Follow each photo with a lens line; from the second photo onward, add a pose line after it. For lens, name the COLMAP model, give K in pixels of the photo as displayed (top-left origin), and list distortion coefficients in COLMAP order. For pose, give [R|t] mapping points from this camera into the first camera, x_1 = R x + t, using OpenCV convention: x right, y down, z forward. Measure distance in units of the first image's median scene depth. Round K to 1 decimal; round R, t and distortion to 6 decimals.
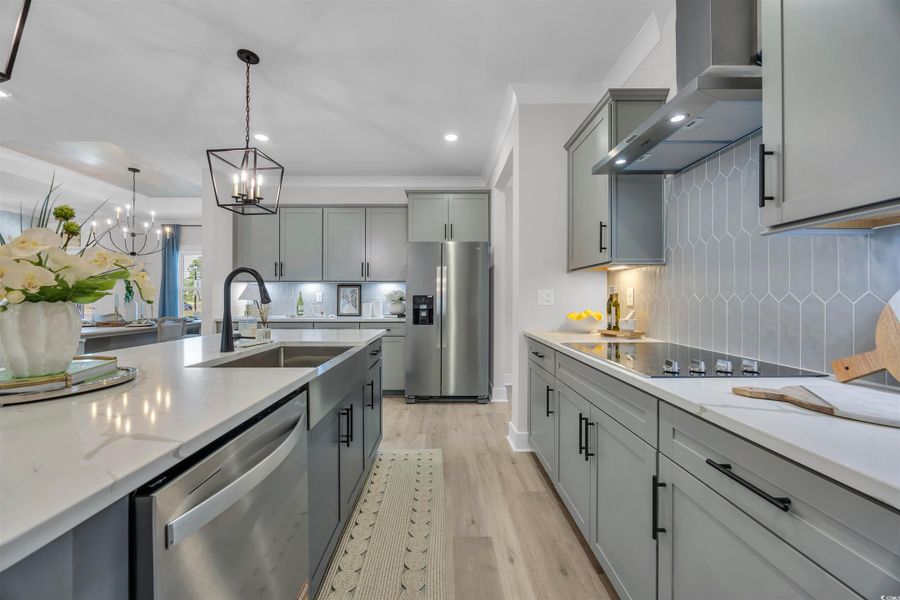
lens RADIAL K [[342.4, 0, 448.1], [0, 342.4, 299.3], [0, 0, 1]] dist [-0.003099, -0.000130]
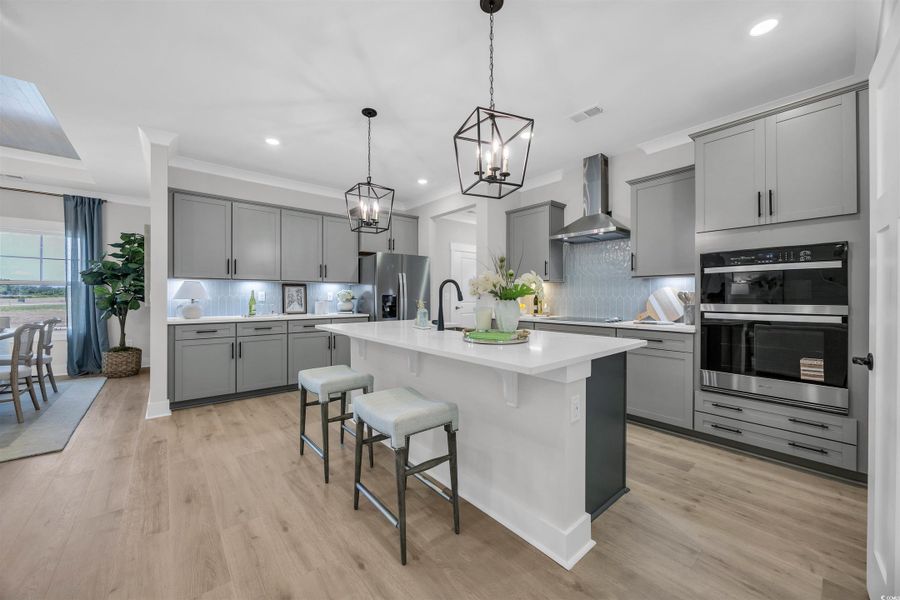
lens RADIAL K [[342.4, 0, 448.1], [0, 342.4, 299.3], [0, 0, 1]] dist [-0.003099, -0.000130]
pose [[0.771017, -0.003097, 0.636806, -0.610788], [0.001492, 0.999994, 0.003056, 0.001065], [-0.636812, -0.001406, 0.771018, -0.109159]]
